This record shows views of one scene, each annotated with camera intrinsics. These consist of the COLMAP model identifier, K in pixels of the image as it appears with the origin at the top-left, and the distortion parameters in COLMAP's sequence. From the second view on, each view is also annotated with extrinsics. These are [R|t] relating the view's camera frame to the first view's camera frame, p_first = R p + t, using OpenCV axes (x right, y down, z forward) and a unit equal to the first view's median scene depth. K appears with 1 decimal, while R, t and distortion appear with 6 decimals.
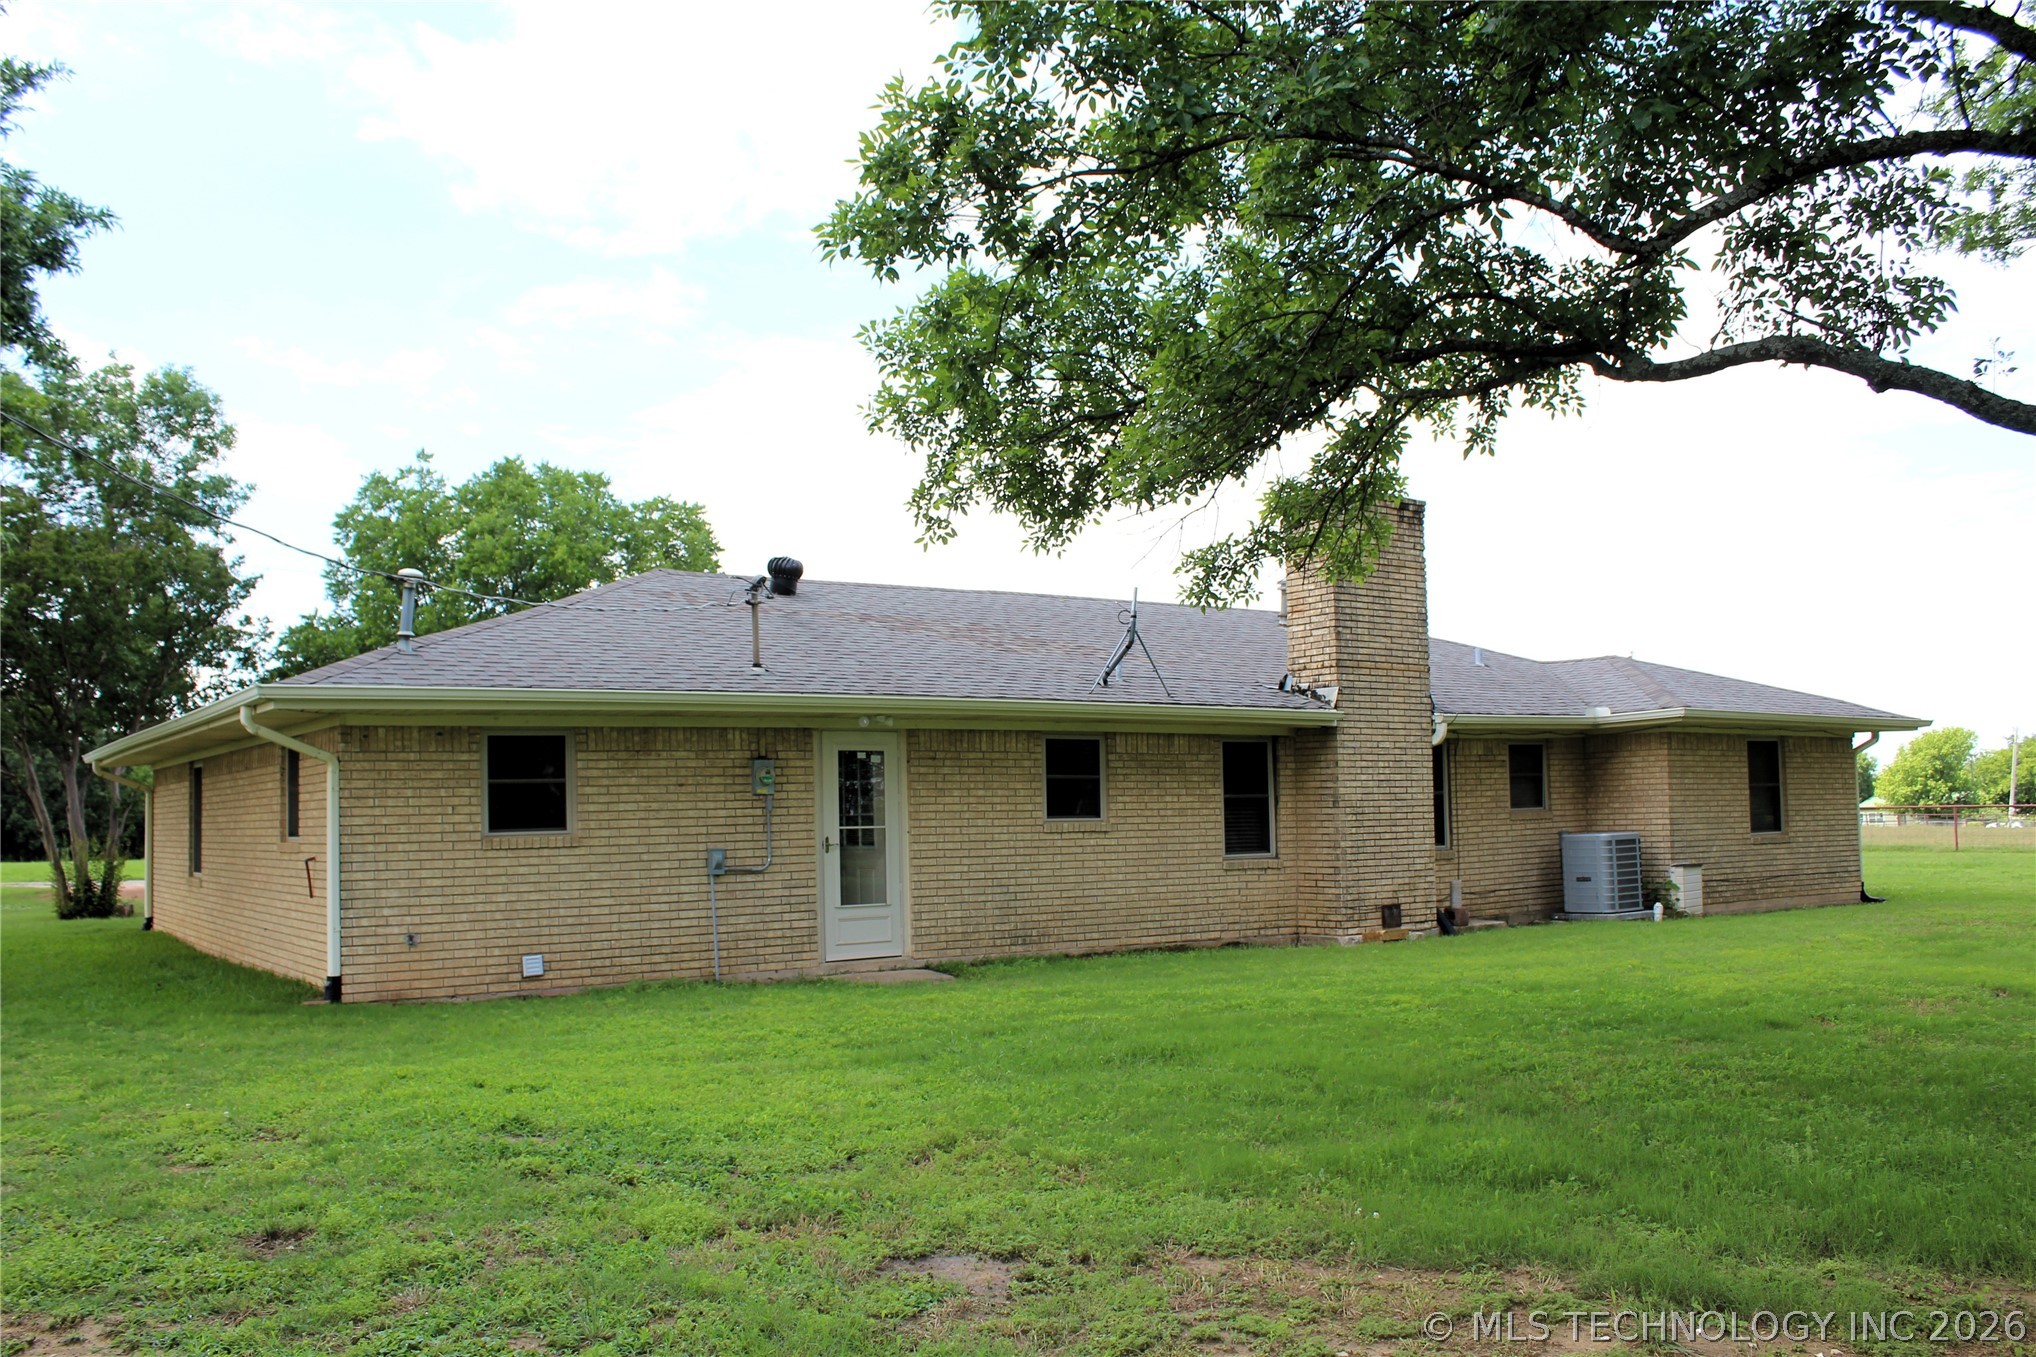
lens RADIAL K [[1698.1, 0, 991.9], [0, 1698.1, 680.3], [0, 0, 1]] dist [-0.170678, 0.149161]
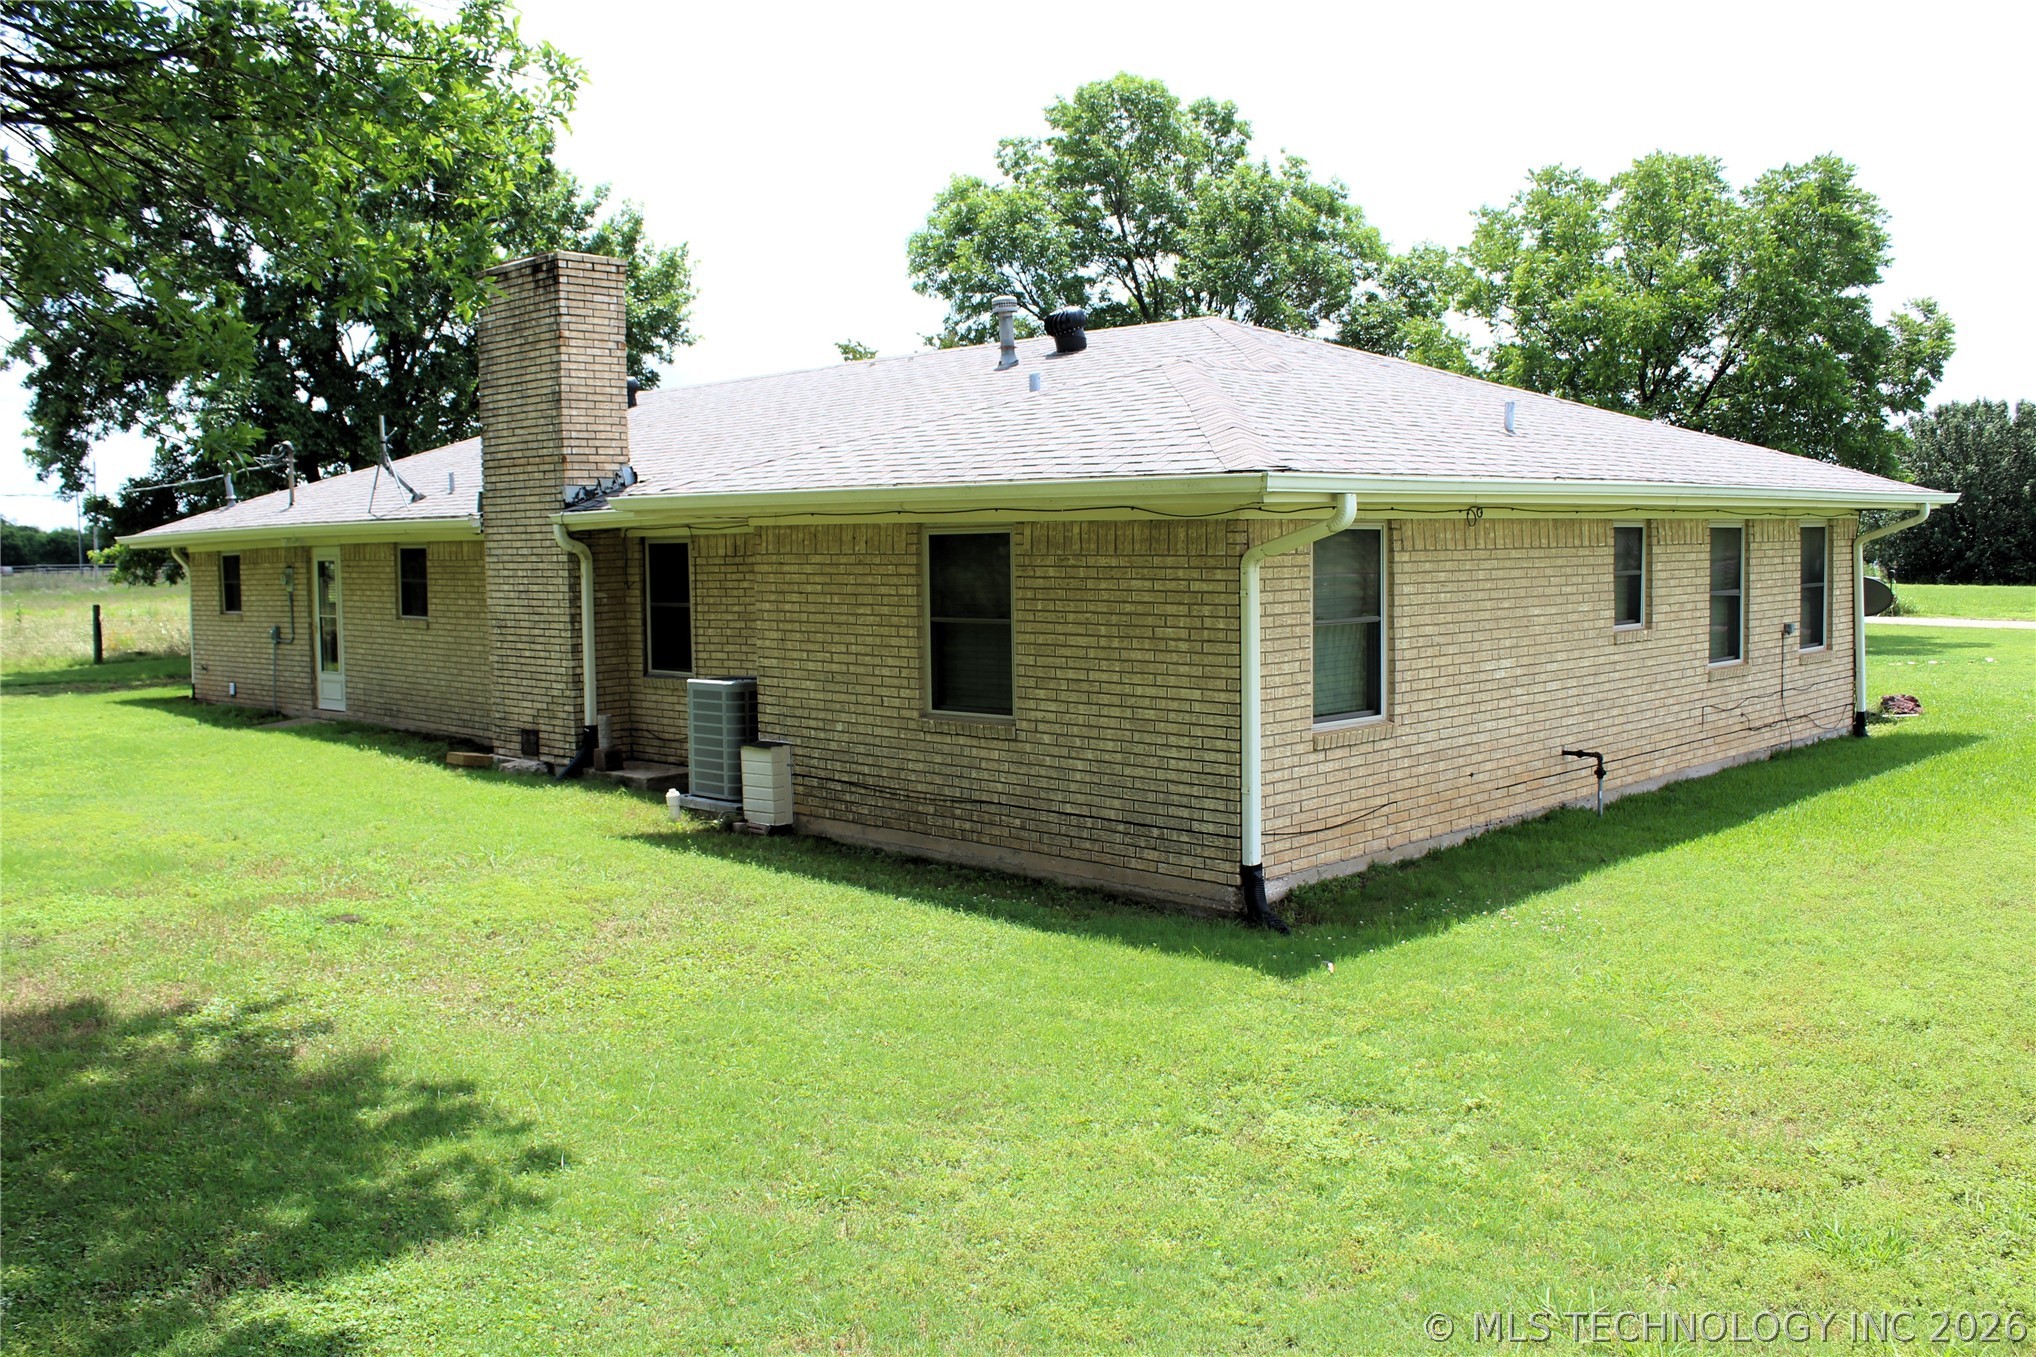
lens RADIAL K [[1698.1, 0, 991.9], [0, 1698.1, 680.3], [0, 0, 1]] dist [-0.170678, 0.149161]
pose [[0.232938, 0.073604, -0.969702, 1.170180], [0.053632, 0.994642, 0.088380, 0.040917], [0.971012, -0.072594, 0.227743, 1.039903]]
